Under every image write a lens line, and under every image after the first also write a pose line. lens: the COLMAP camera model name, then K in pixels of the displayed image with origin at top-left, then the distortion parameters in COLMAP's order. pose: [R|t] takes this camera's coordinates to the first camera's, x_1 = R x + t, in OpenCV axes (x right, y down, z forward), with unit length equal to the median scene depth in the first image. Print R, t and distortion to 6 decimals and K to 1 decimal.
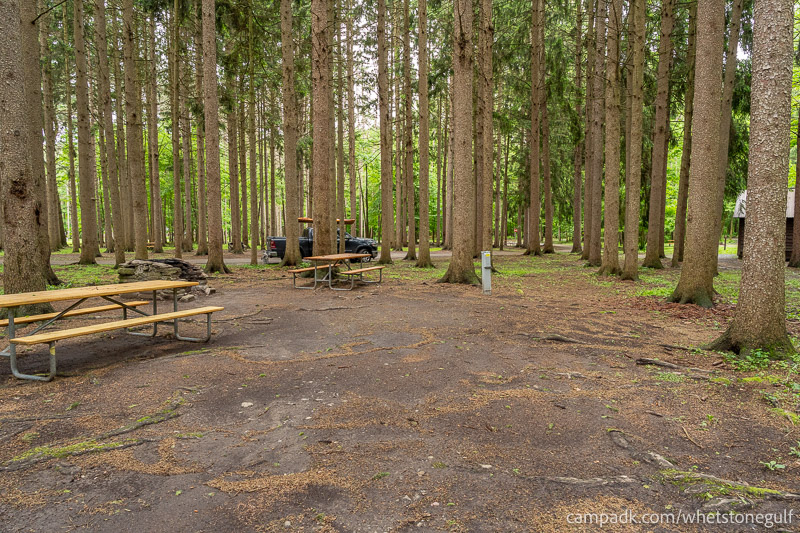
lens RADIAL K [[533.3, 0, 400.0], [0, 533.3, 266.5], [0, 0, 1]] dist [0.001096, -0.000449]
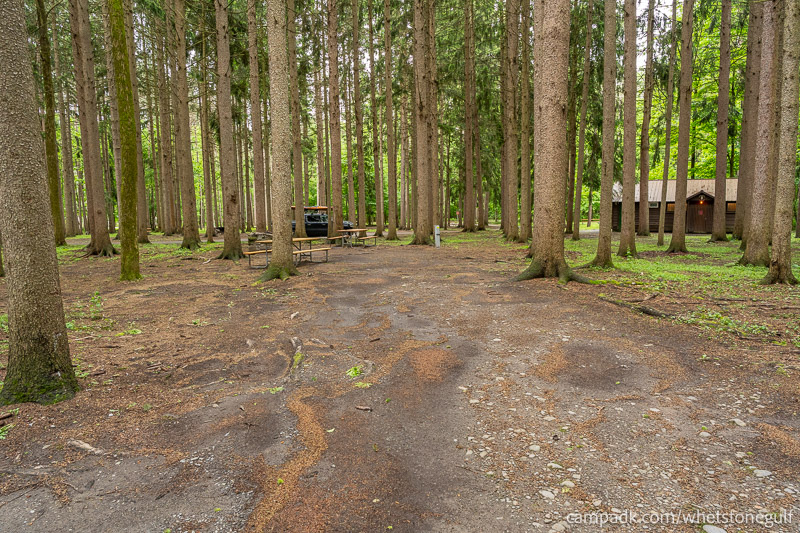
lens RADIAL K [[533.3, 0, 400.0], [0, 533.3, 266.5], [0, 0, 1]] dist [0.001096, -0.000449]
pose [[0.994583, -0.024163, 0.101096, -0.045965], [0.021075, 0.999282, 0.031497, 0.015472], [-0.101784, -0.029196, 0.994378, -0.243354]]
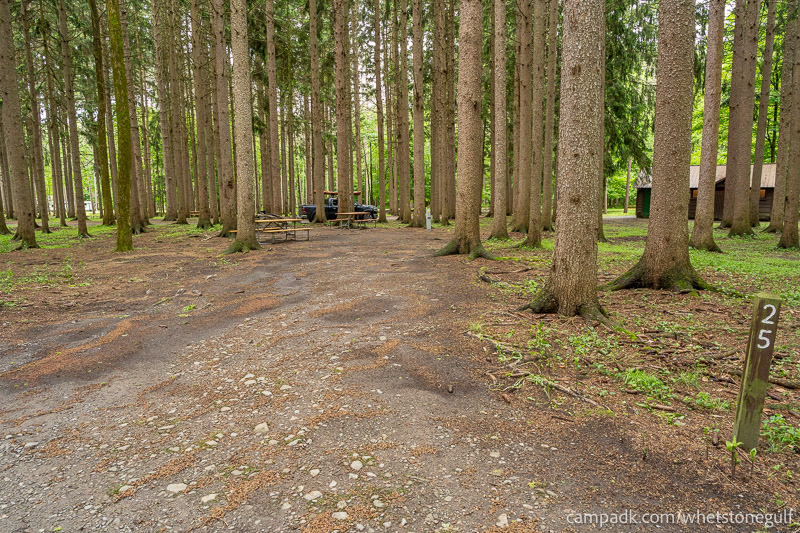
lens RADIAL K [[533.3, 0, 400.0], [0, 533.3, 266.5], [0, 0, 1]] dist [0.001096, -0.000449]
pose [[0.999887, -0.007212, -0.013185, 0.024547], [0.007951, 0.998348, 0.056909, 0.020417], [0.012753, -0.057008, 0.998292, -0.290628]]
